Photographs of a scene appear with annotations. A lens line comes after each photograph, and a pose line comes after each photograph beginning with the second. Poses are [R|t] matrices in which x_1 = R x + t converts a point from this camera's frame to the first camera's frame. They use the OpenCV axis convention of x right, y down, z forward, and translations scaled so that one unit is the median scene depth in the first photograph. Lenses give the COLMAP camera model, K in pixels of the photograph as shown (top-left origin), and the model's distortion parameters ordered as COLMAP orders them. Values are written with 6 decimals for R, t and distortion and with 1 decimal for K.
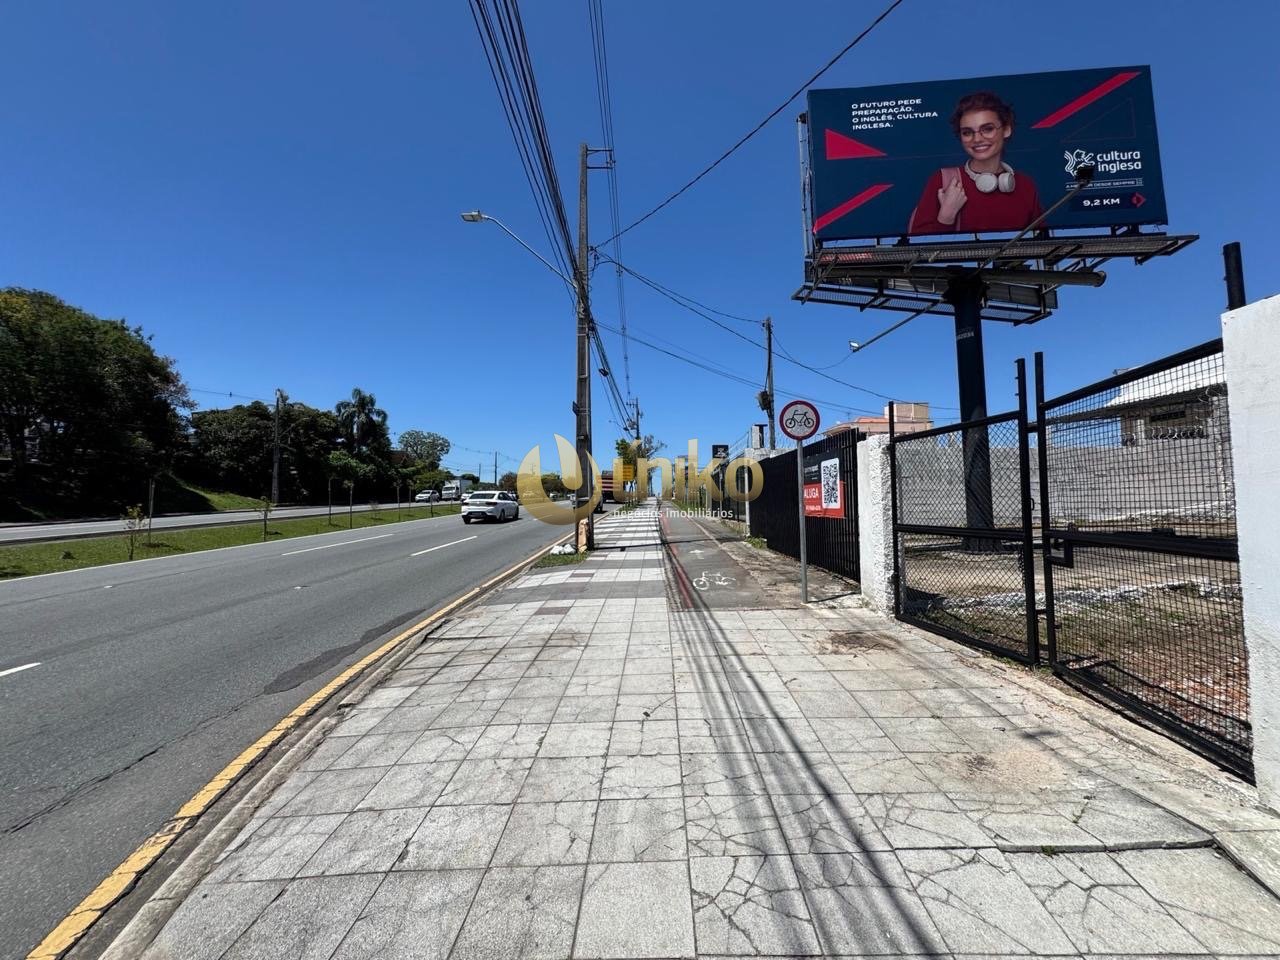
lens RADIAL K [[510.3, 0, 642.7], [0, 510.3, 480.2], [0, 0, 1]] dist [-0.001035, -0.000304]
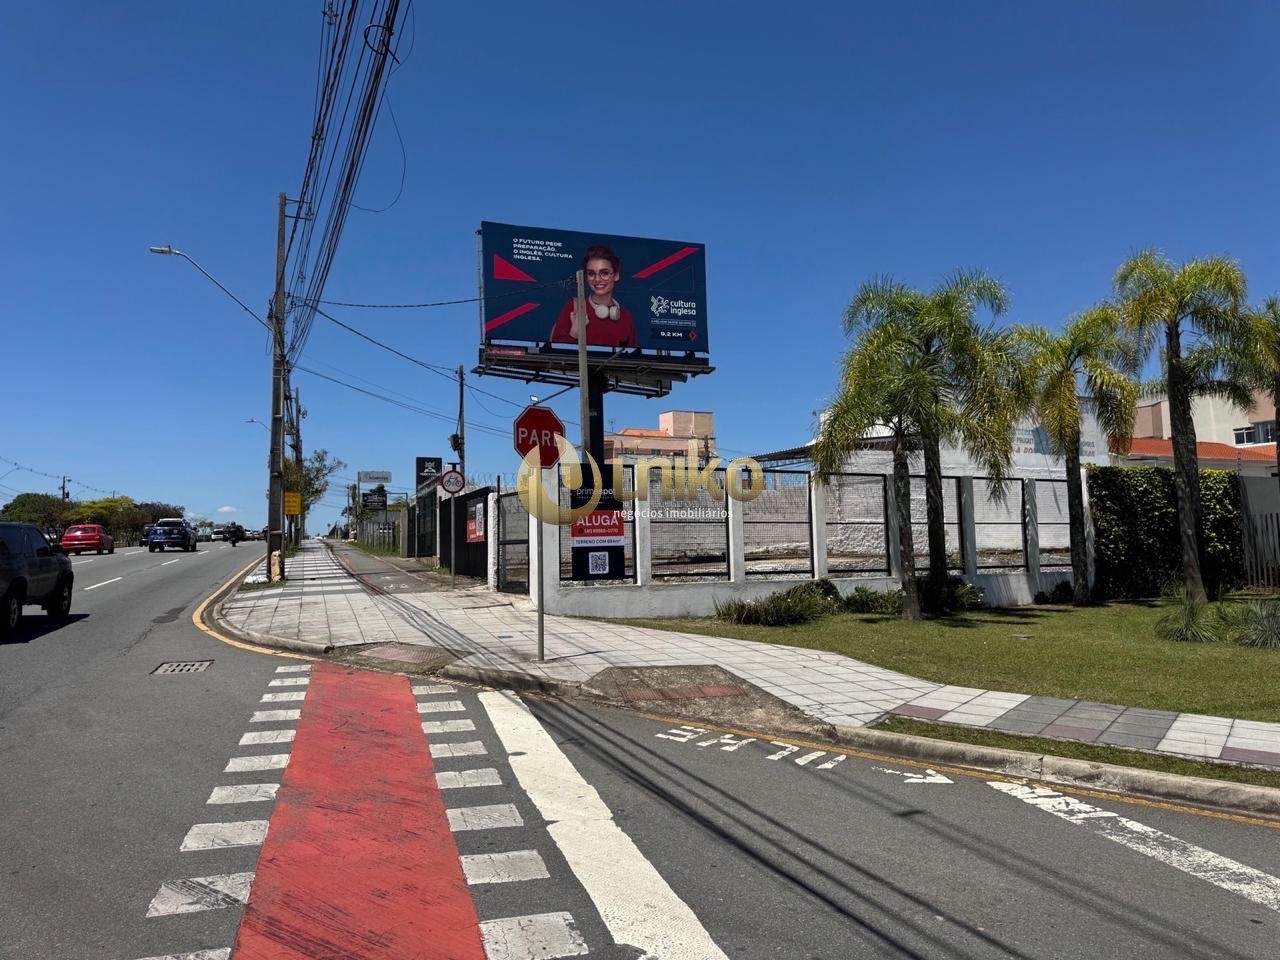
lens RADIAL K [[895.5, 0, 644.7], [0, 895.5, 478.9], [0, 0, 1]] dist [0.068106, -0.055106]
pose [[0.927751, 0.026137, 0.372283, -0.142598], [-0.012222, 0.999137, -0.039690, -0.011209], [-0.372999, 0.032272, 0.927270, -1.350017]]
